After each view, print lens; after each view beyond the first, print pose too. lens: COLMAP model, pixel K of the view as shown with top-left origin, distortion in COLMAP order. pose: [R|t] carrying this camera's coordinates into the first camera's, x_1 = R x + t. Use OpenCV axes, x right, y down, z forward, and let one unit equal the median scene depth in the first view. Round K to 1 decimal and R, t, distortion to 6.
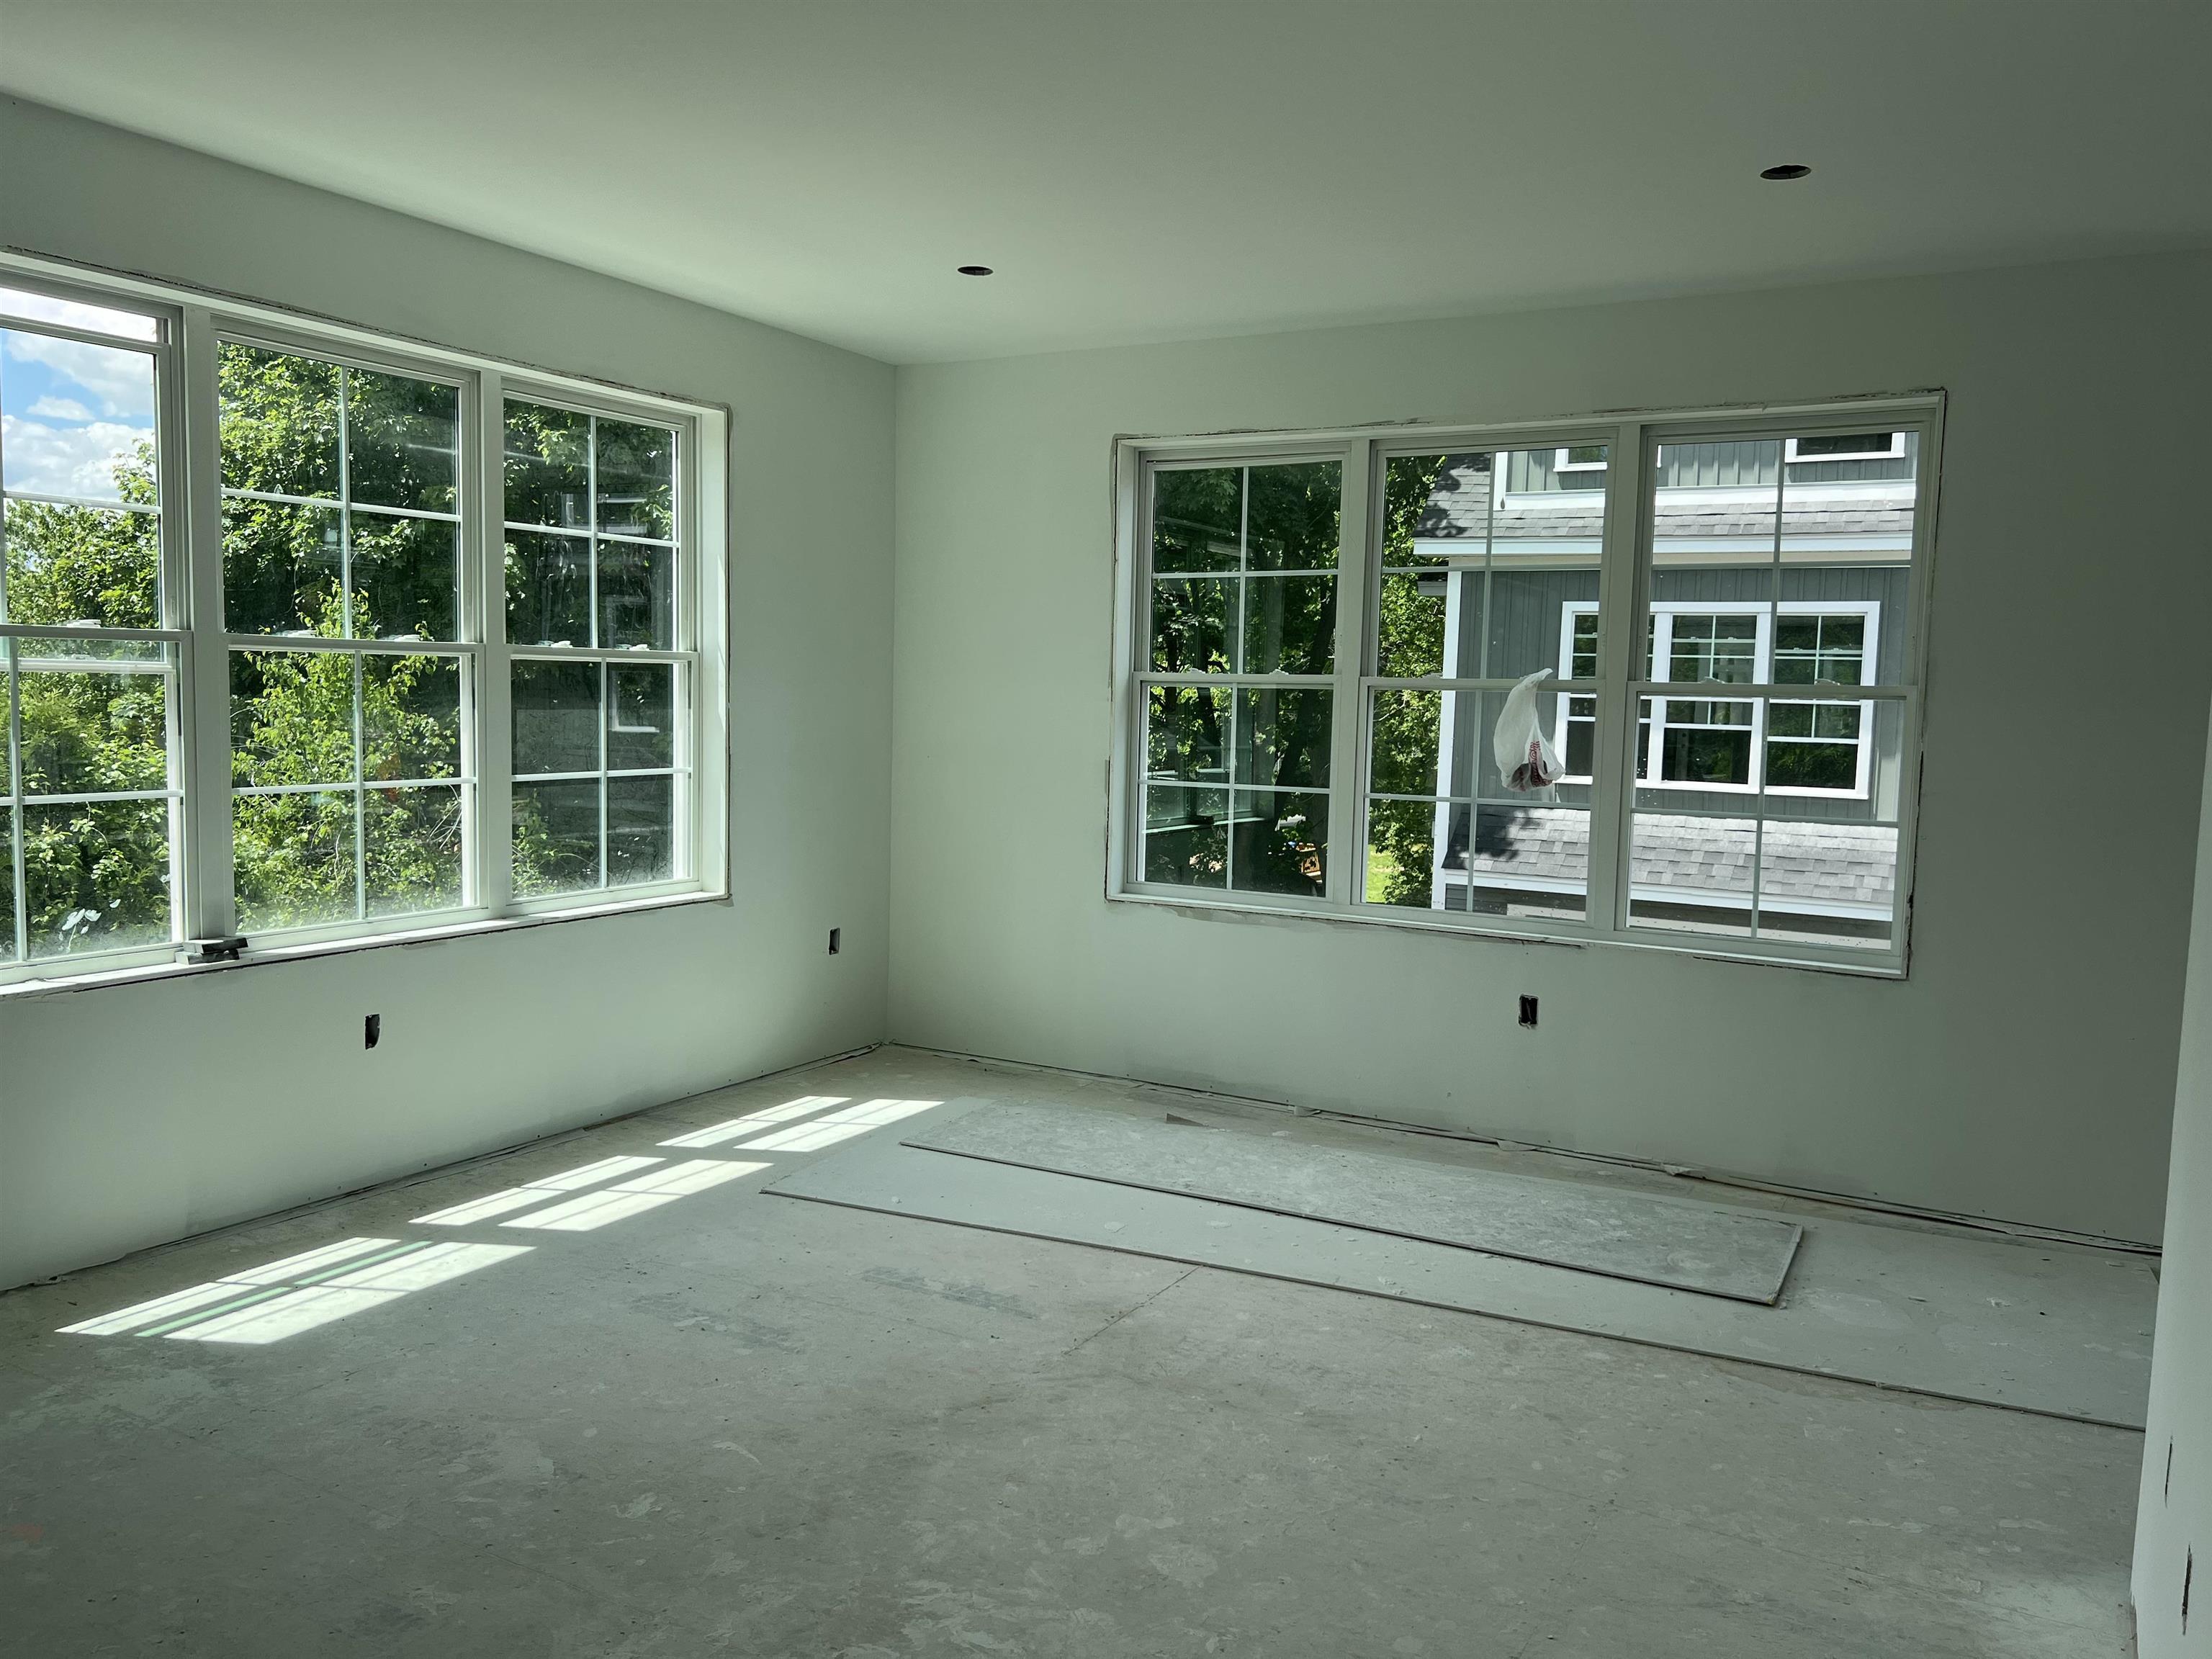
lens RADIAL K [[1658.6, 0, 1102.9], [0, 1658.6, 822.6], [0, 0, 1]] dist [0.052434, -0.069483]
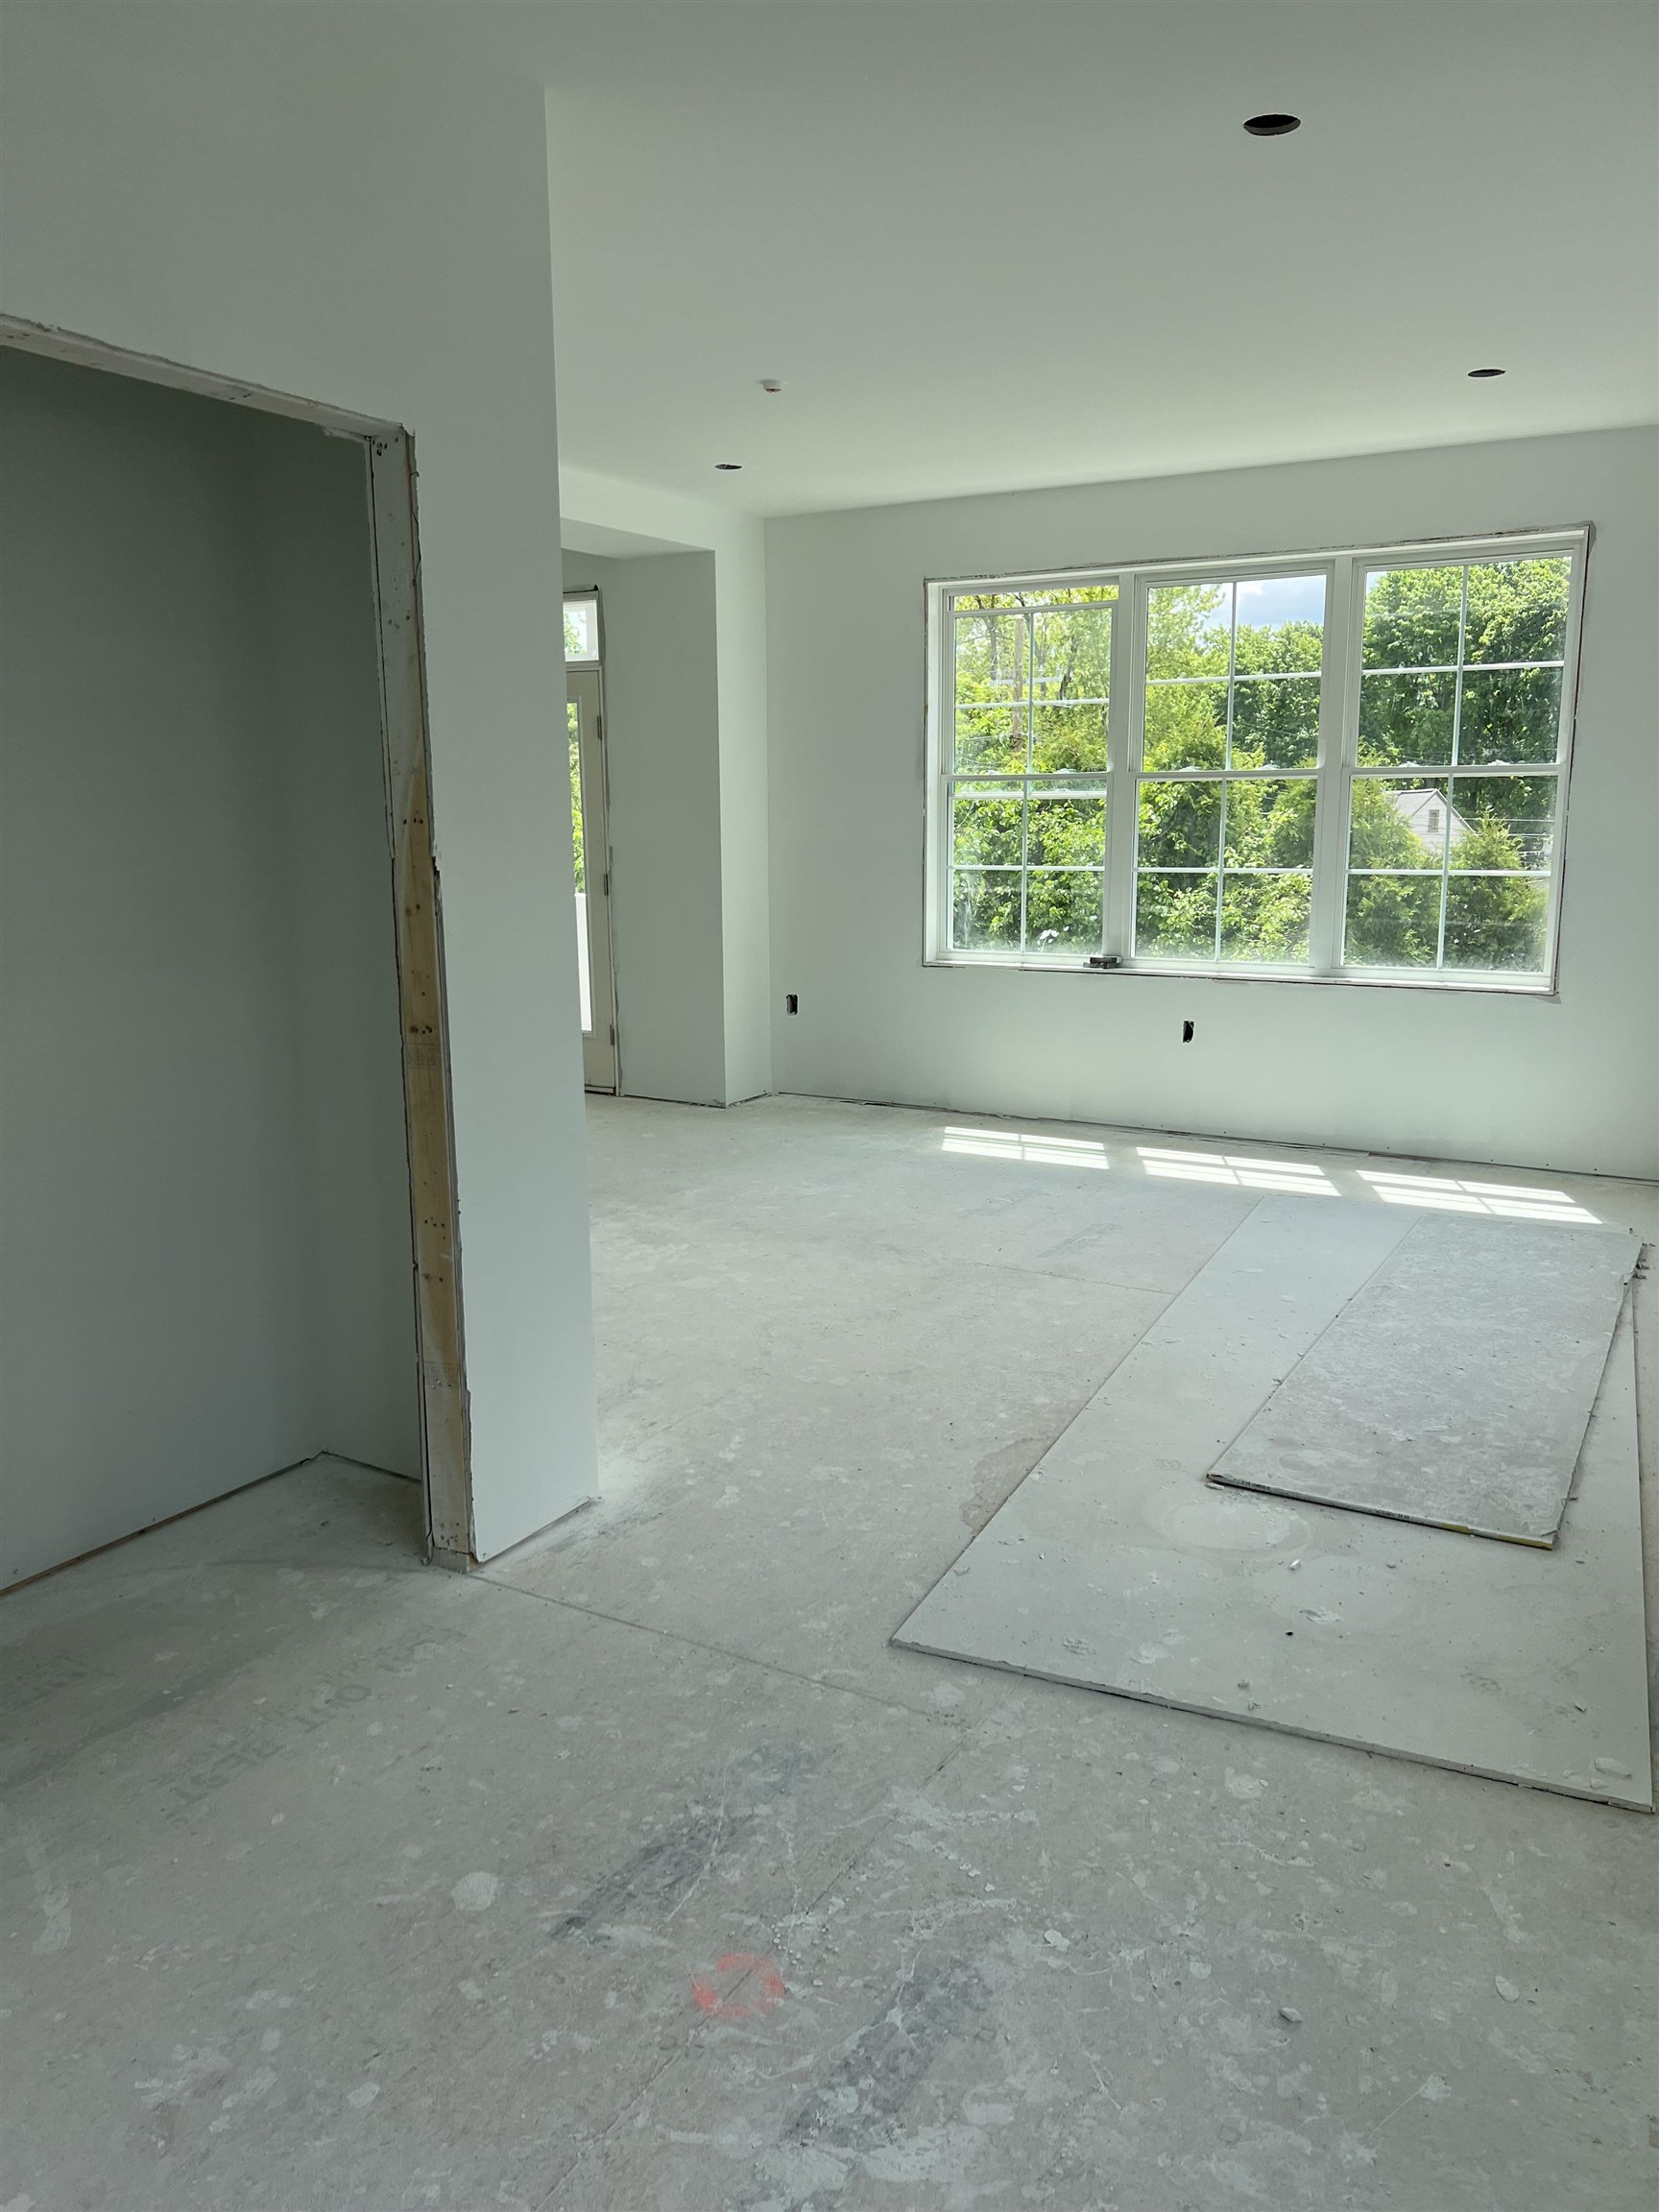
lens RADIAL K [[1658.6, 0, 834.8], [0, 1658.6, 1119.1], [0, 0, 1]] dist [0.052434, -0.069483]
pose [[-0.020302, 0.164043, -0.986244, 1.180159], [-0.077499, 0.983221, 0.165135, -0.025047], [0.996786, 0.079786, -0.007248, 0.759750]]
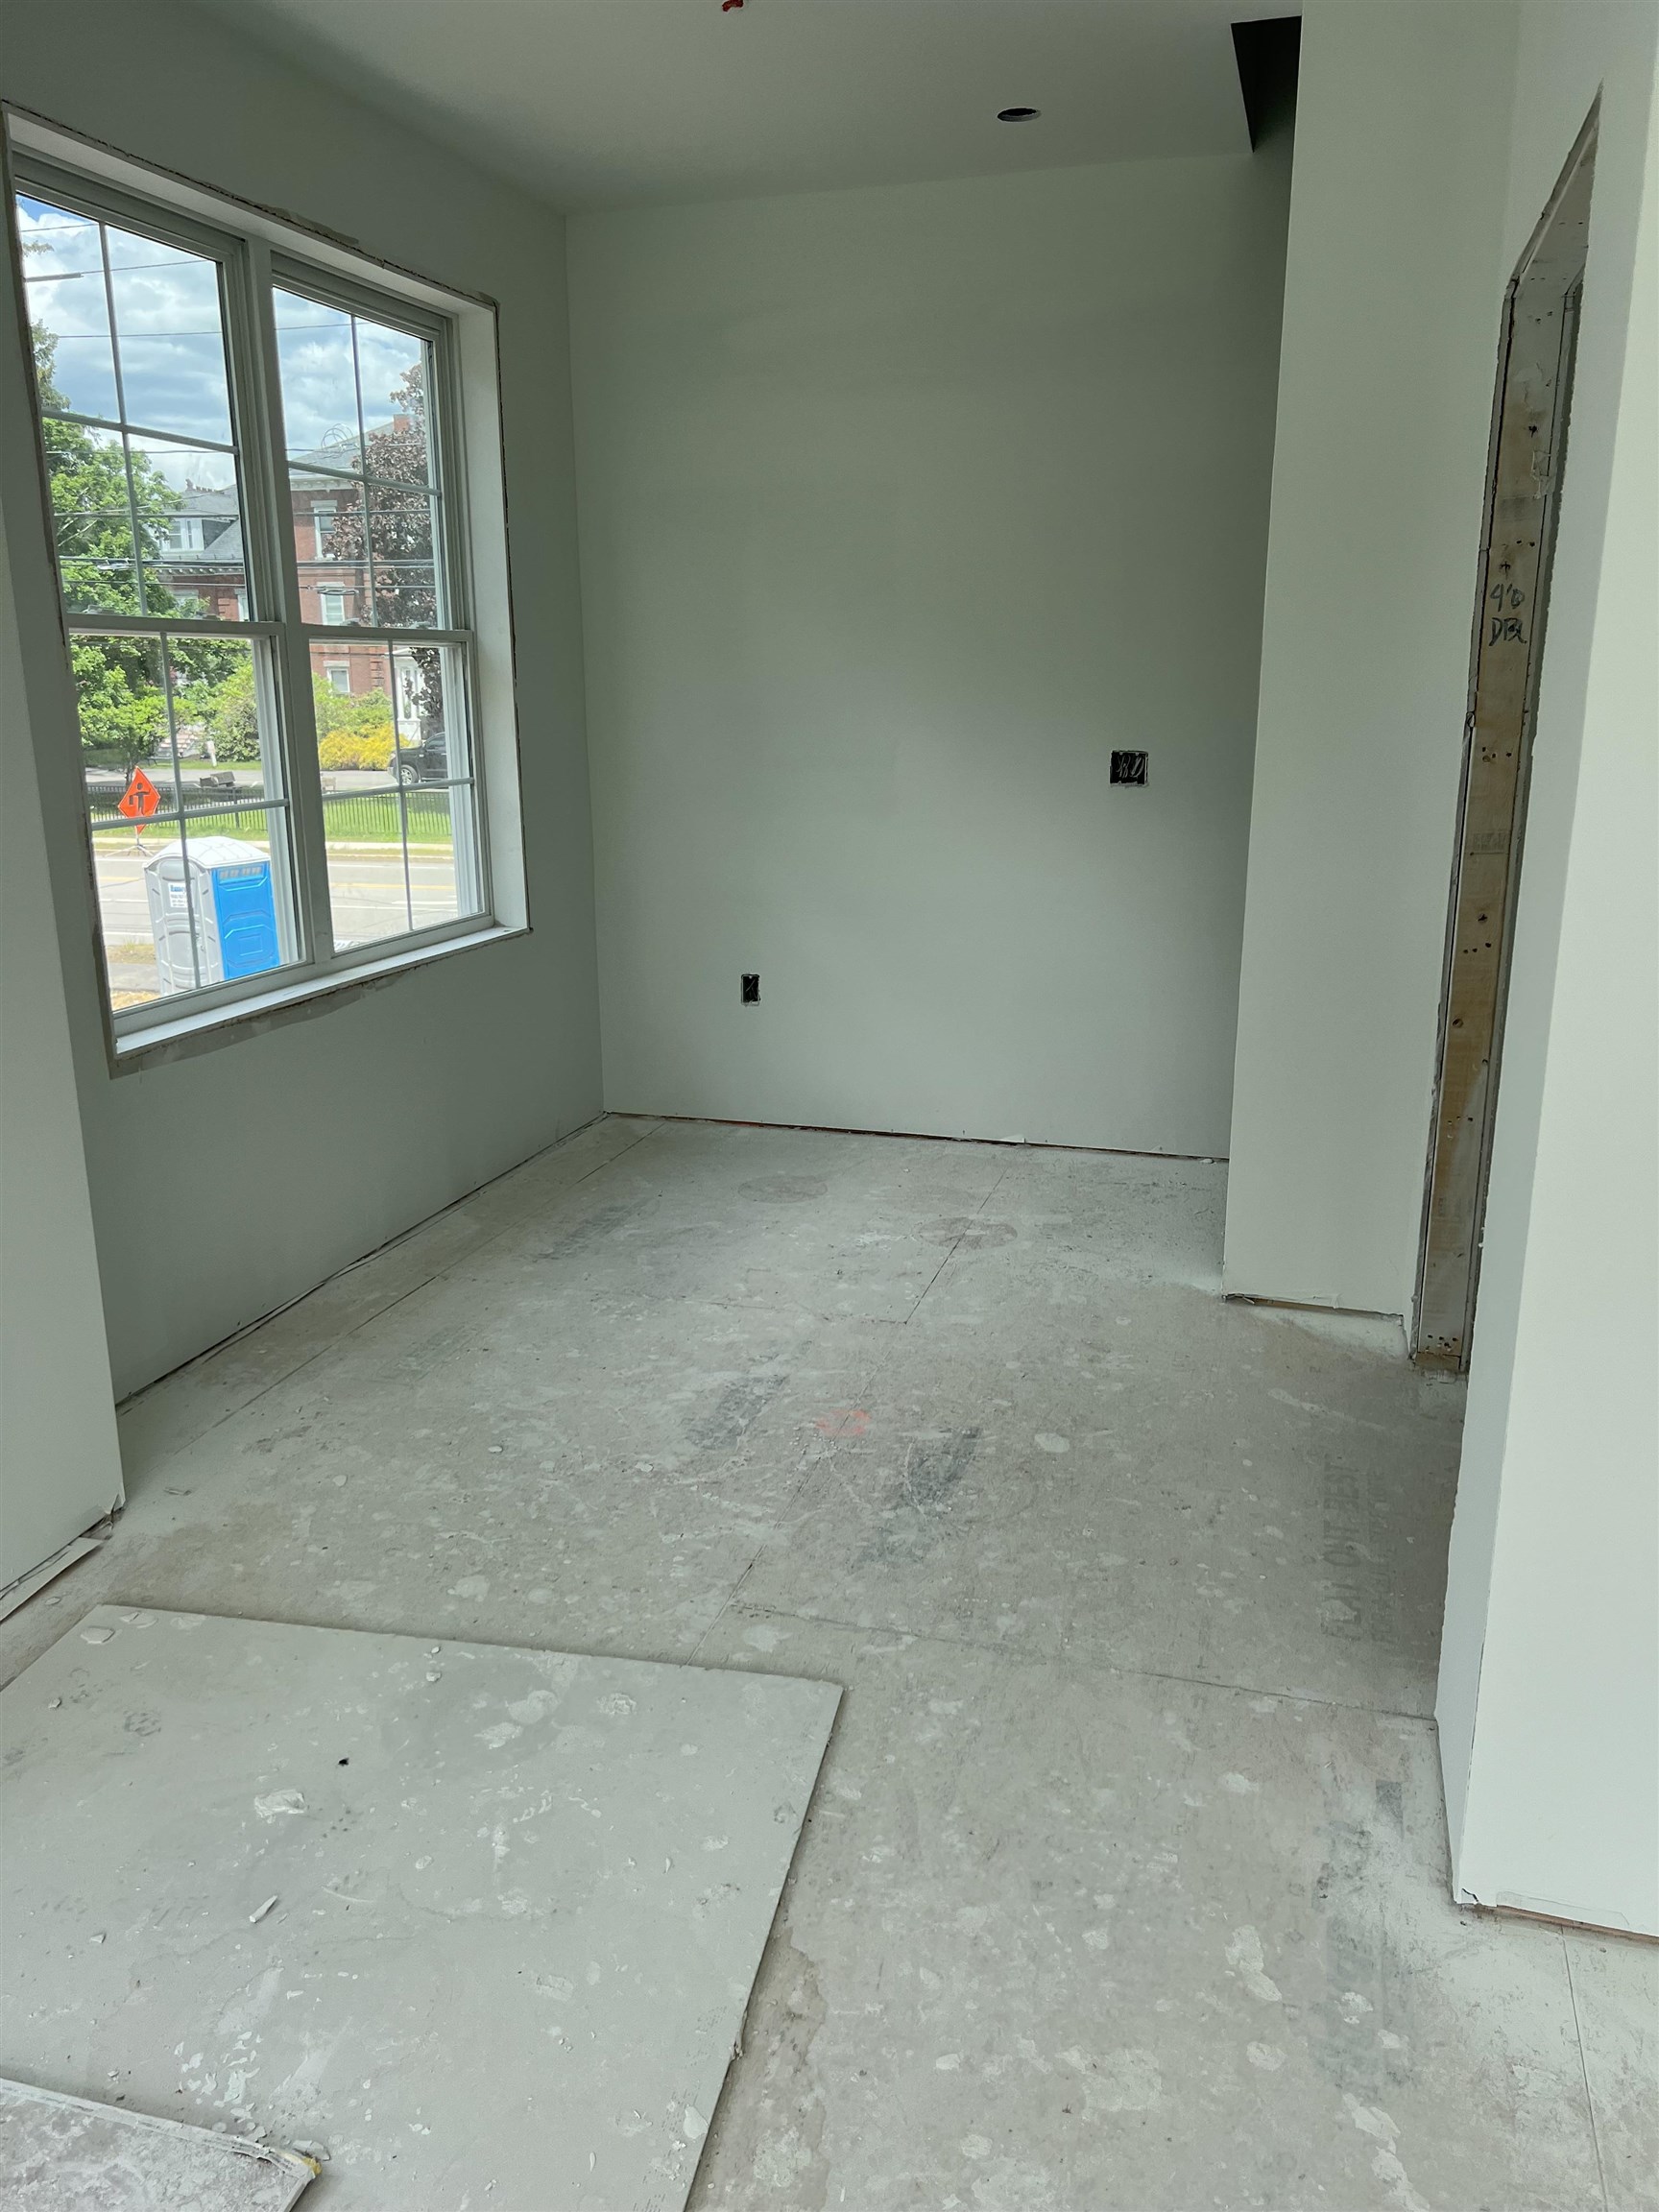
lens RADIAL K [[1658.6, 0, 829.3], [0, 1658.6, 1105.3], [0, 0, 1]] dist [0.052434, -0.069483]
pose [[-0.218457, -0.270736, 0.937538, 0.062349], [0.072715, 0.953557, 0.292305, -0.058607], [-0.973134, 0.132029, -0.188625, 0.880633]]
